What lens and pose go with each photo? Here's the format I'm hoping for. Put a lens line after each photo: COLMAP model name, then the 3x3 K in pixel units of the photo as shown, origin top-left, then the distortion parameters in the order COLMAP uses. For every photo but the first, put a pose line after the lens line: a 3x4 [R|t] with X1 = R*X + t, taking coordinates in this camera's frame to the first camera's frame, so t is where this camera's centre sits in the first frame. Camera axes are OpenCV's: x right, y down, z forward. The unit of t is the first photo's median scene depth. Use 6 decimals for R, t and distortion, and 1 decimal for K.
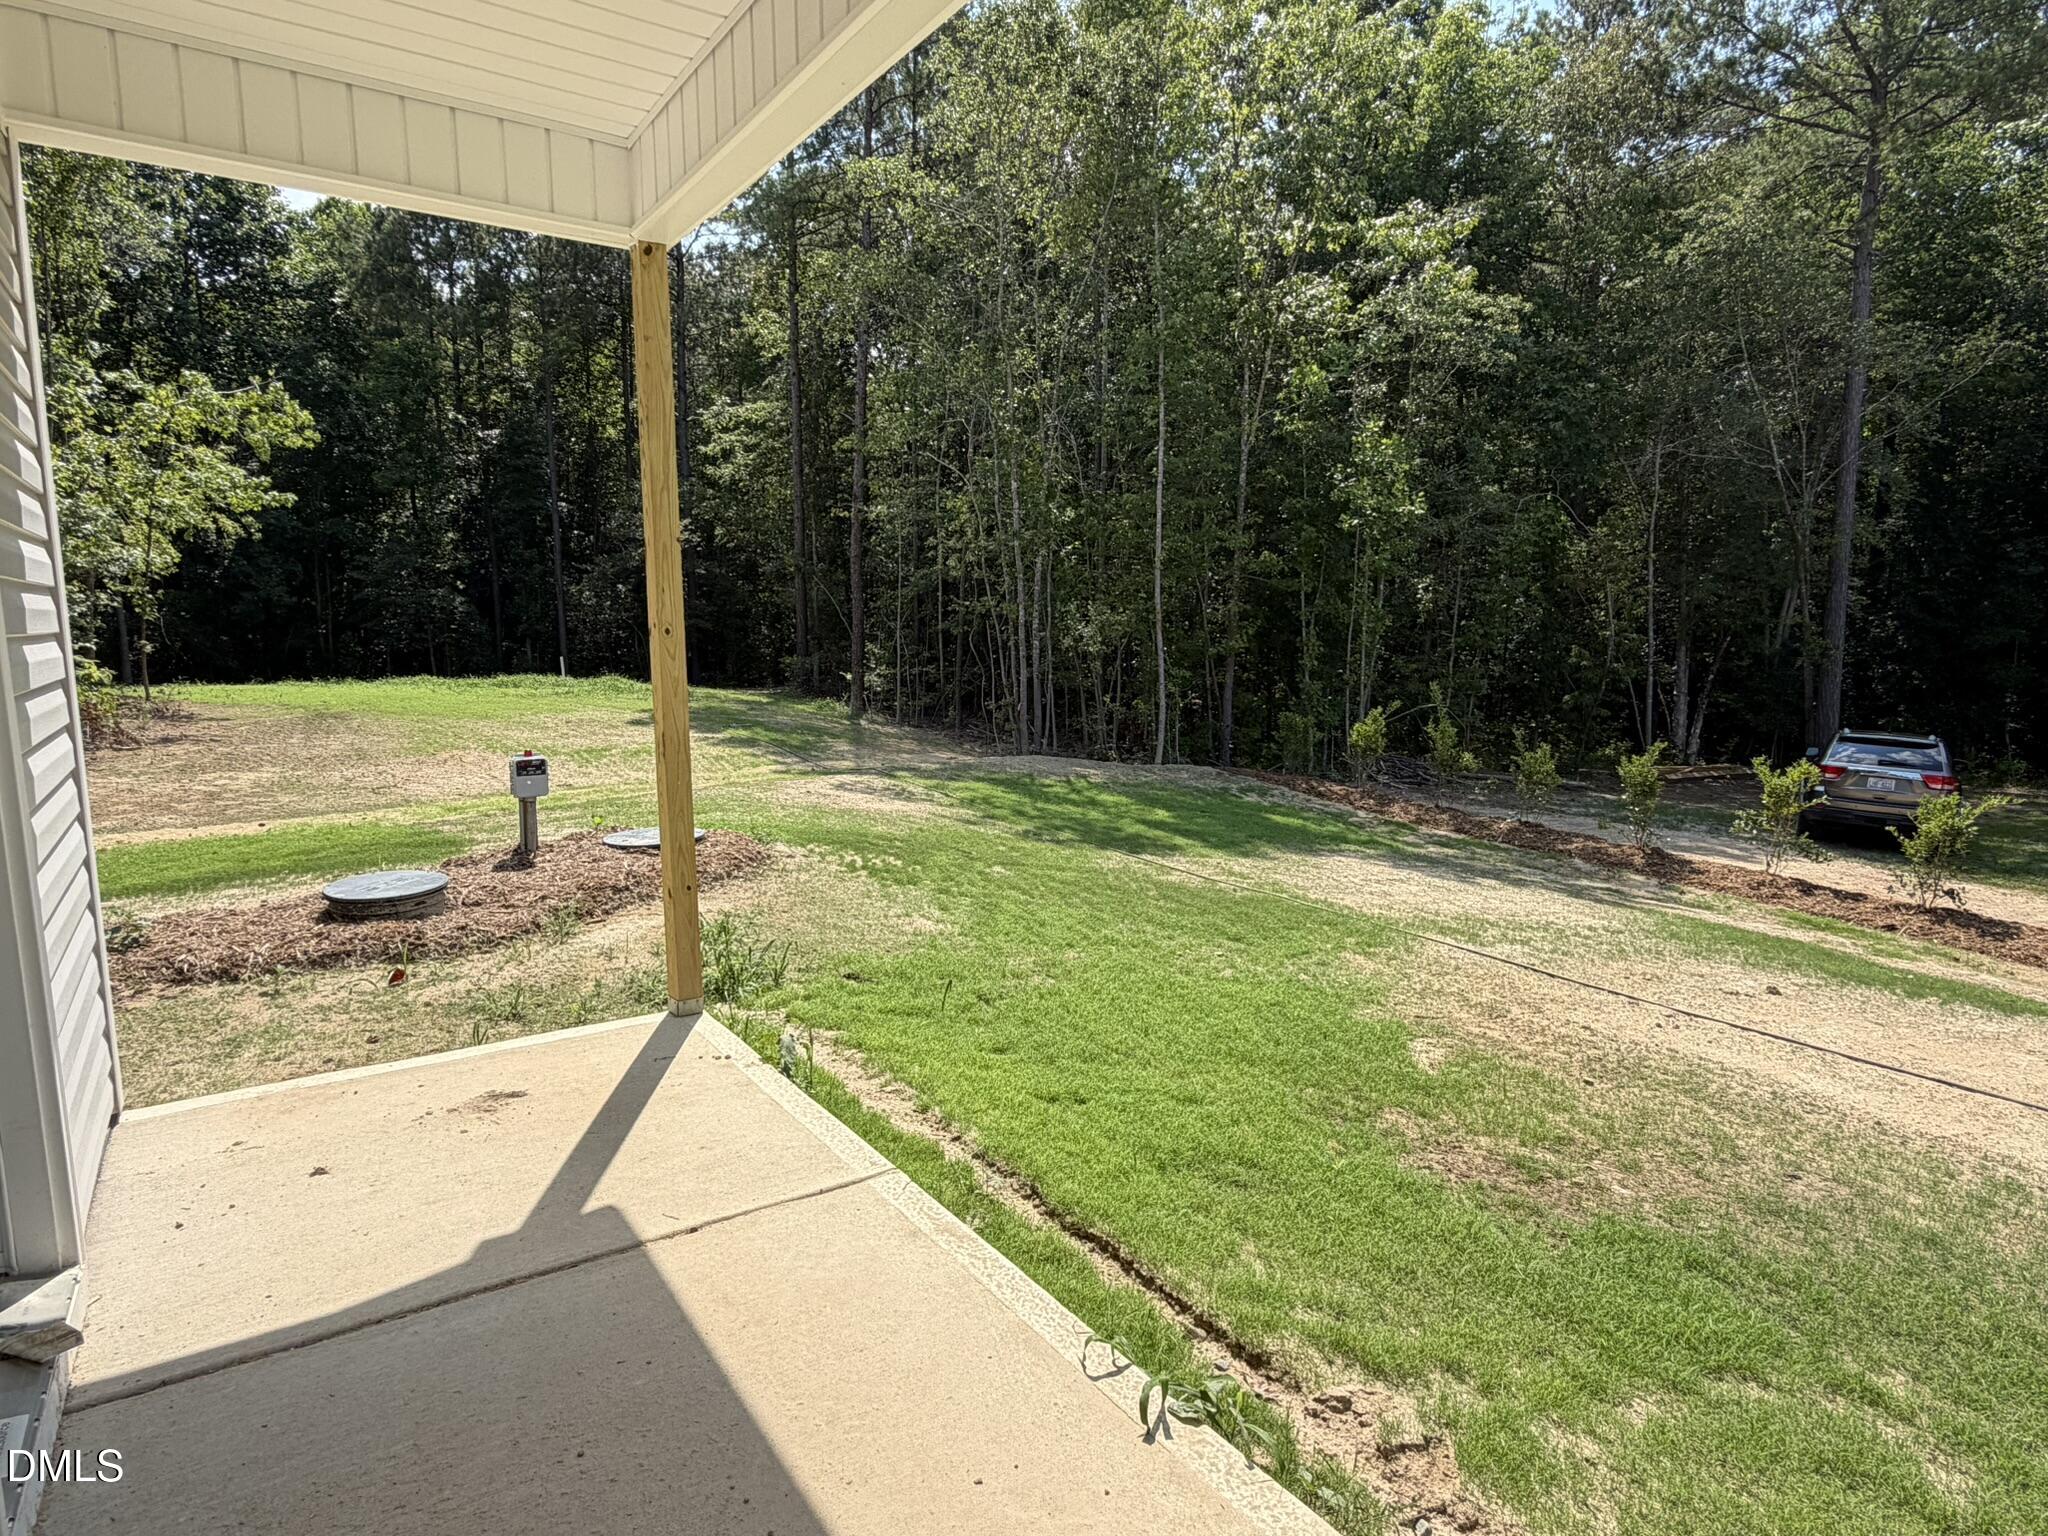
lens RADIAL K [[1145.3, 0, 1021.5], [0, 1145.3, 768.6], [0, 0, 1]] dist [0.003284, 0.000490]
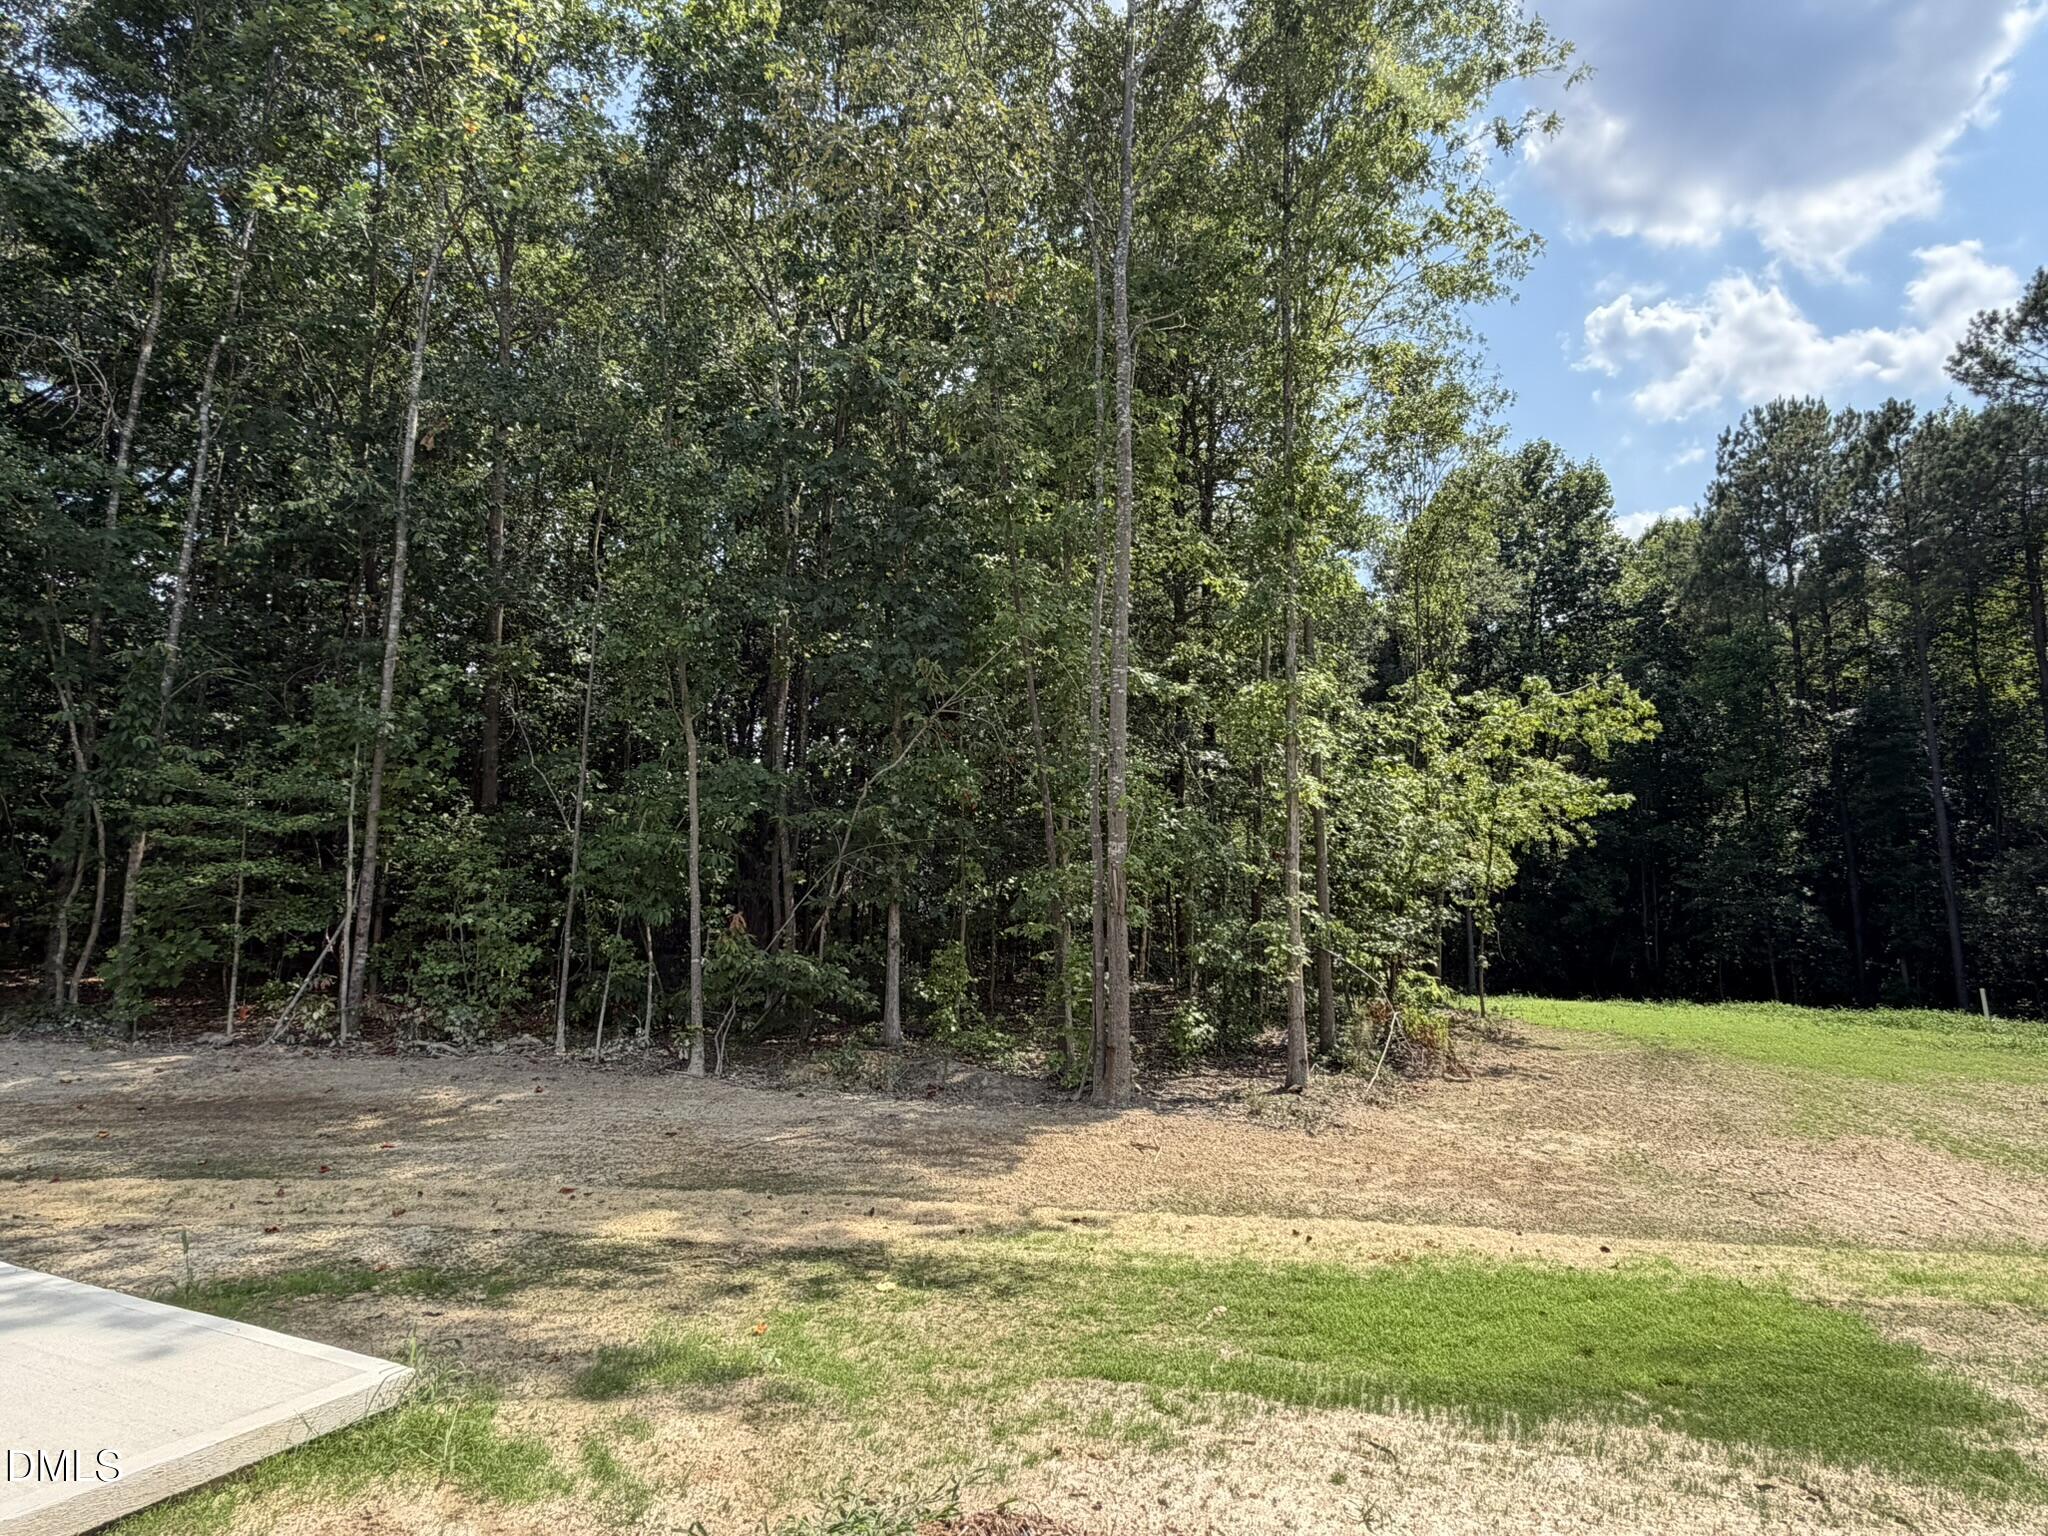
lens RADIAL K [[1145.3, 0, 1021.5], [0, 1145.3, 768.6], [0, 0, 1]] dist [0.003284, 0.000490]
pose [[0.510771, -0.112743, -0.852292, -0.101150], [-0.116444, 0.973156, -0.198514, -0.023620], [0.851795, 0.200639, 0.483931, 0.142139]]
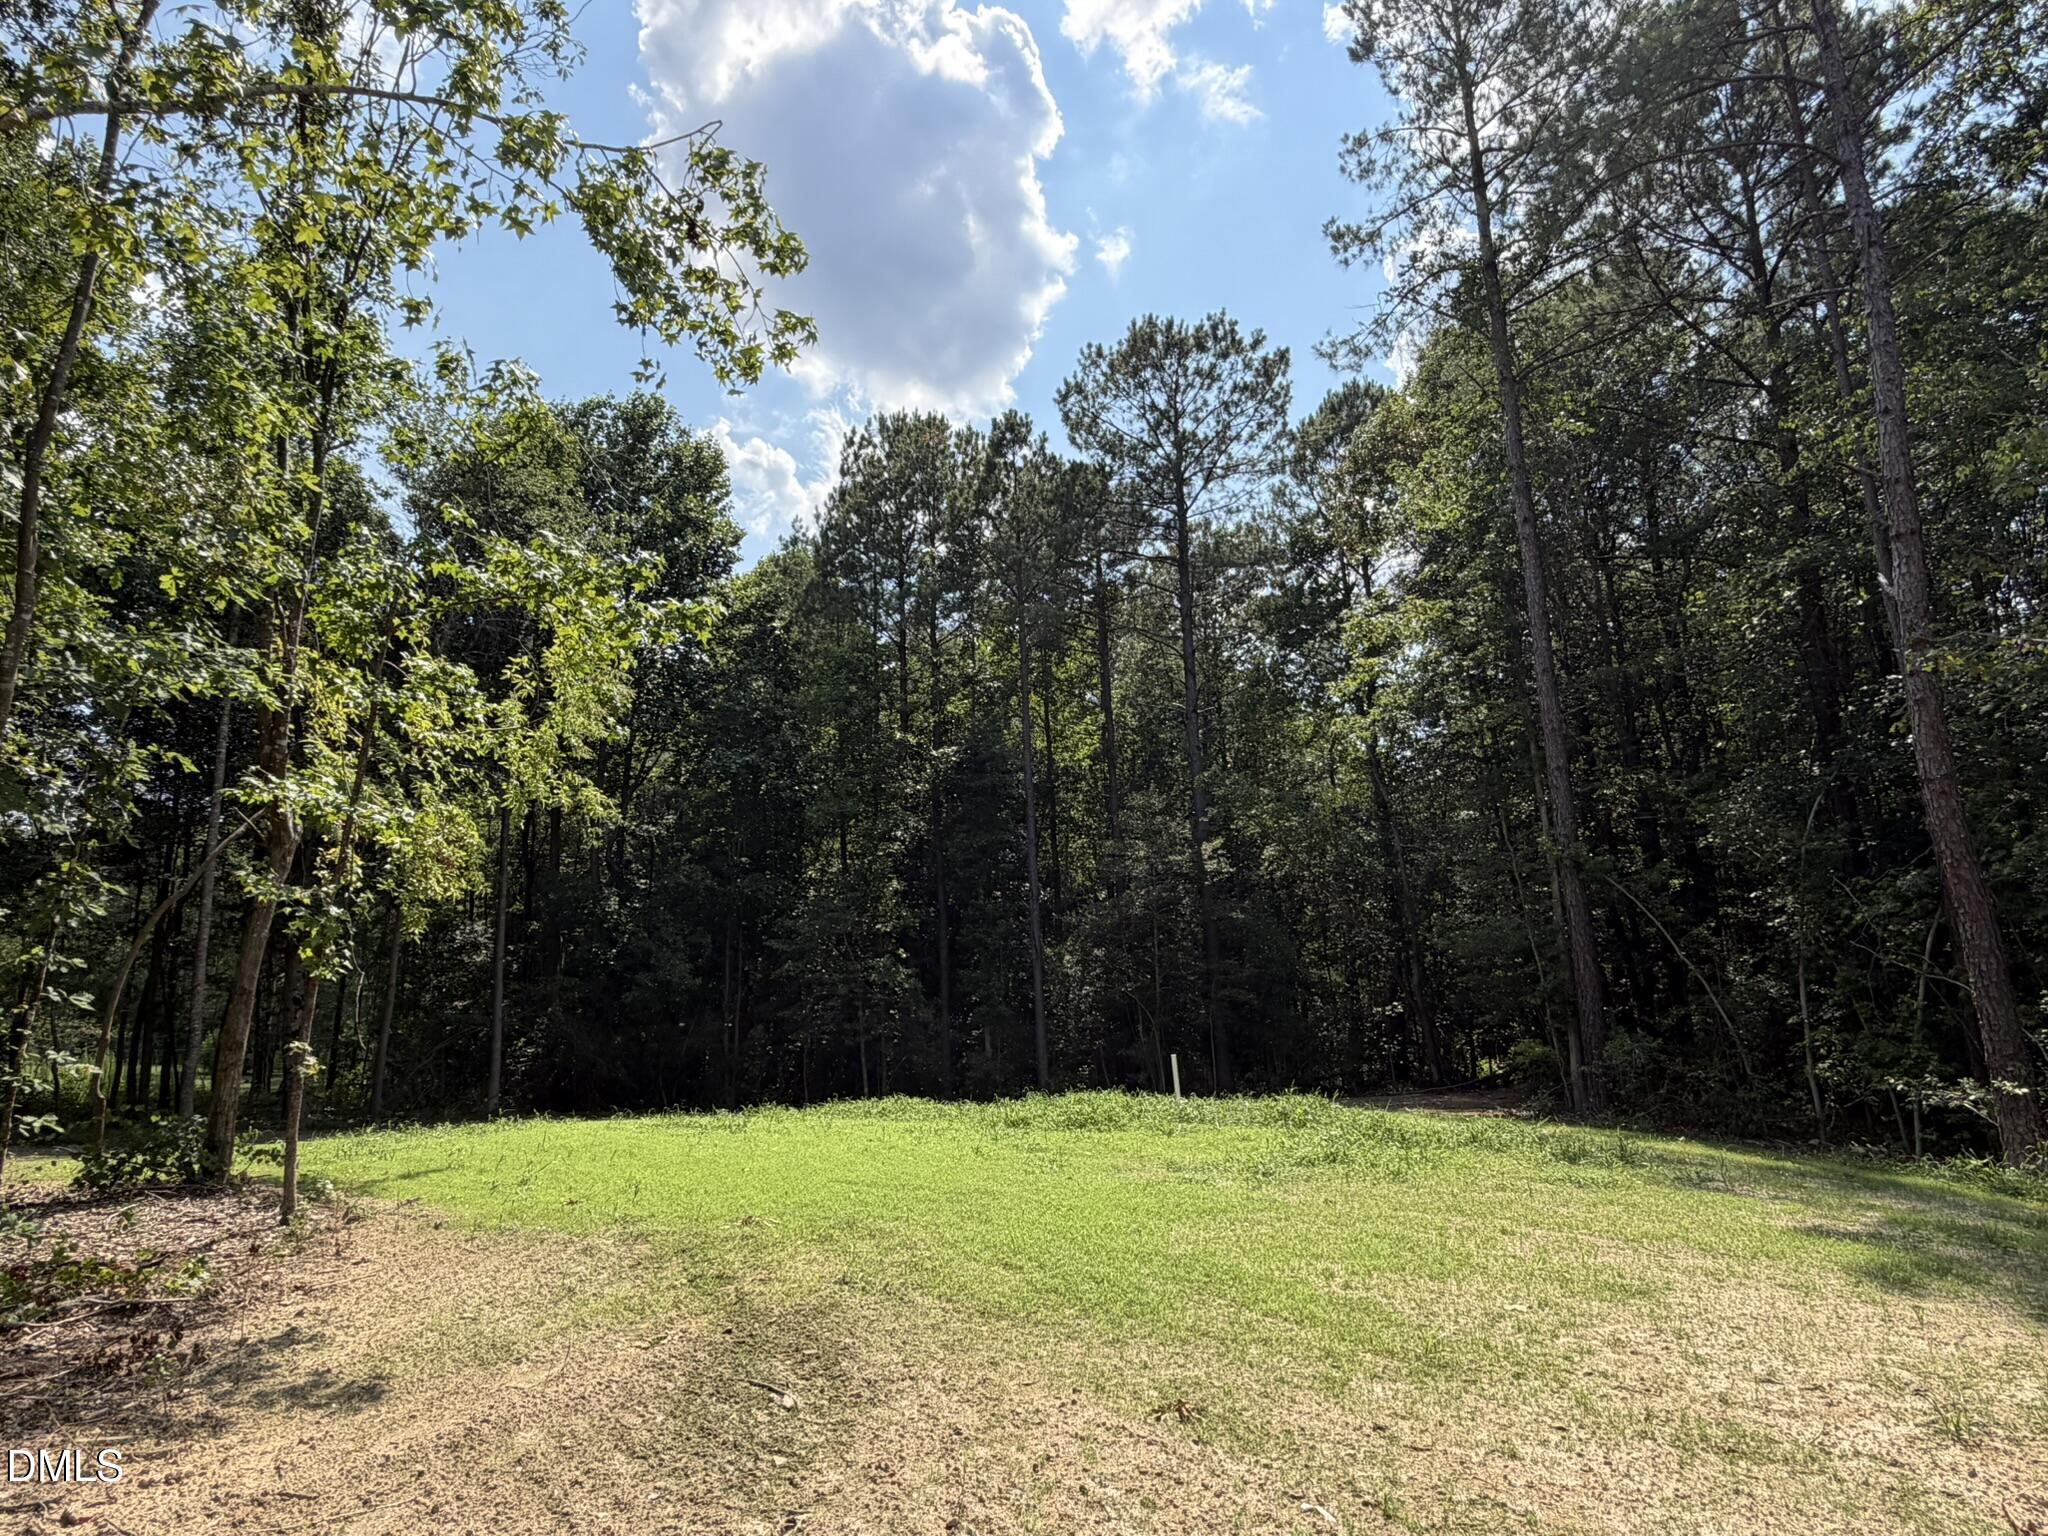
lens RADIAL K [[1145.3, 0, 1021.5], [0, 1145.3, 768.6], [0, 0, 1]] dist [0.003284, 0.000490]
pose [[0.956943, -0.093773, -0.274712, -0.411234], [-0.000455, 0.945897, -0.324468, -0.070689], [0.290275, 0.310622, 0.905126, 0.654567]]
